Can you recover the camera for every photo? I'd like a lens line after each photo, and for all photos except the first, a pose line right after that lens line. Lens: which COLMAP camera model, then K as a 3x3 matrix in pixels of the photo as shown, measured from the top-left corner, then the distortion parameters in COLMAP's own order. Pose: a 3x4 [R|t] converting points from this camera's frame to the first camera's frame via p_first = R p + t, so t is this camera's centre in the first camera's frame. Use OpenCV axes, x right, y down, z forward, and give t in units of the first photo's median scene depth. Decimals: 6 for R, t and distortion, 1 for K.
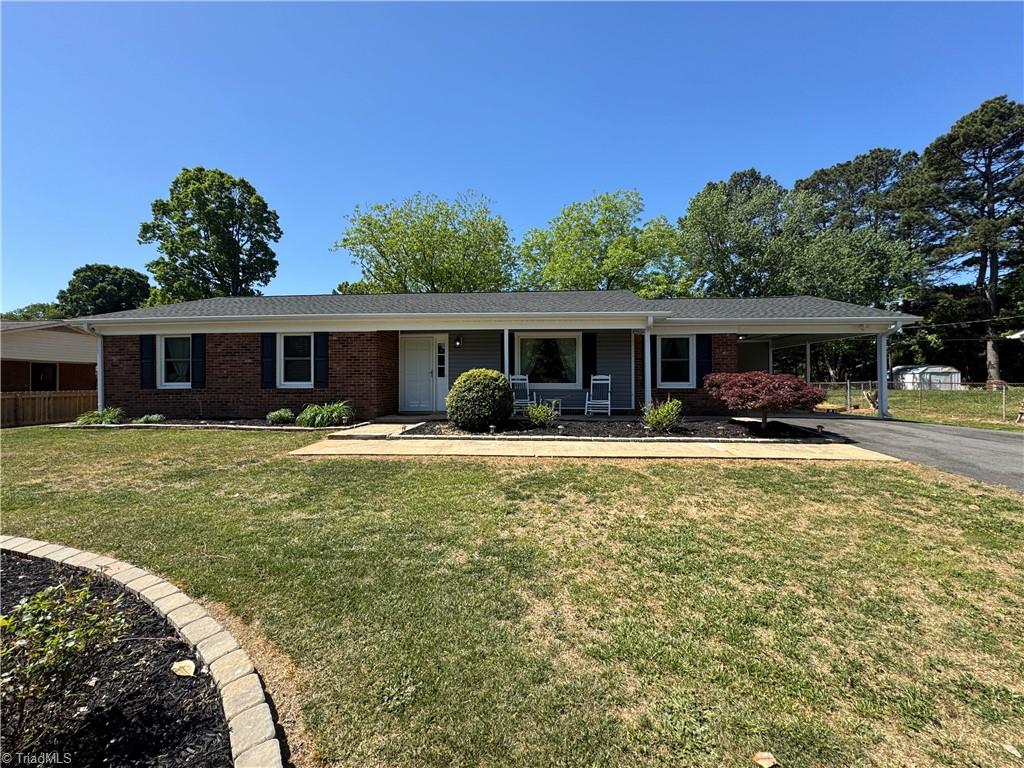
lens RADIAL K [[410.2, 0, 509.5], [0, 410.2, 386.0], [0, 0, 1]] dist [-0.003581, 0.000459]
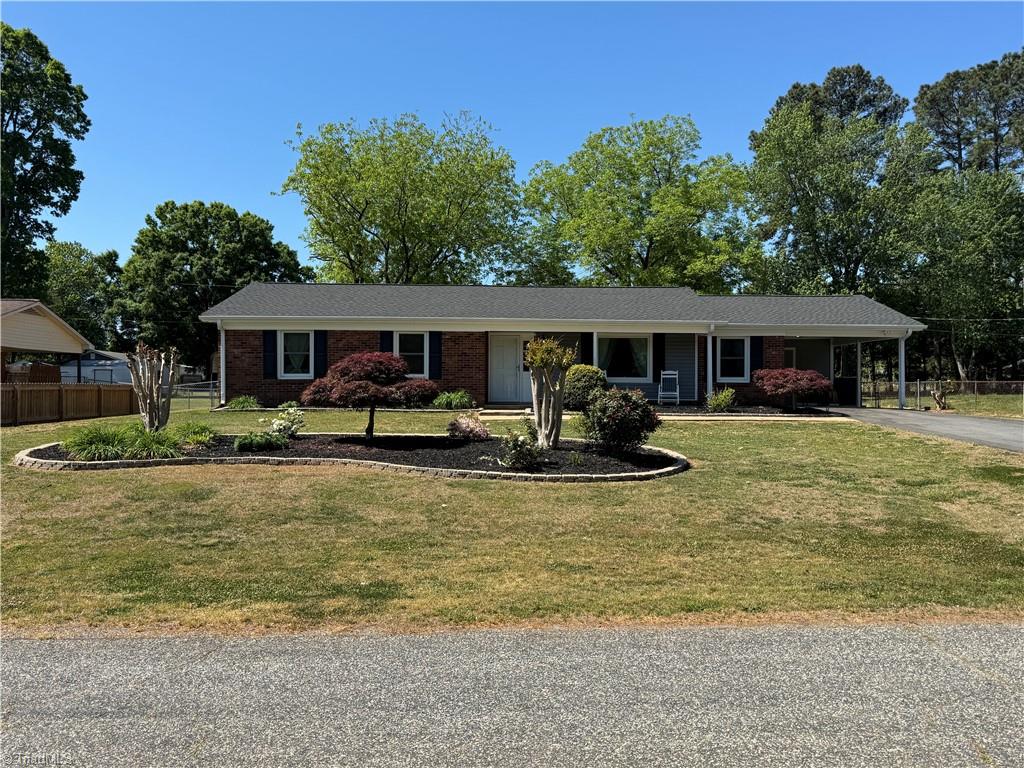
lens RADIAL K [[805.5, 0, 513.1], [0, 805.5, 388.1], [0, 0, 1]] dist [0.045274, -0.033795]
pose [[0.994995, 0.006799, 0.099698, -0.430901], [-0.005791, 0.999929, -0.010397, 0.047766], [-0.099762, 0.009768, 0.994963, -1.186421]]
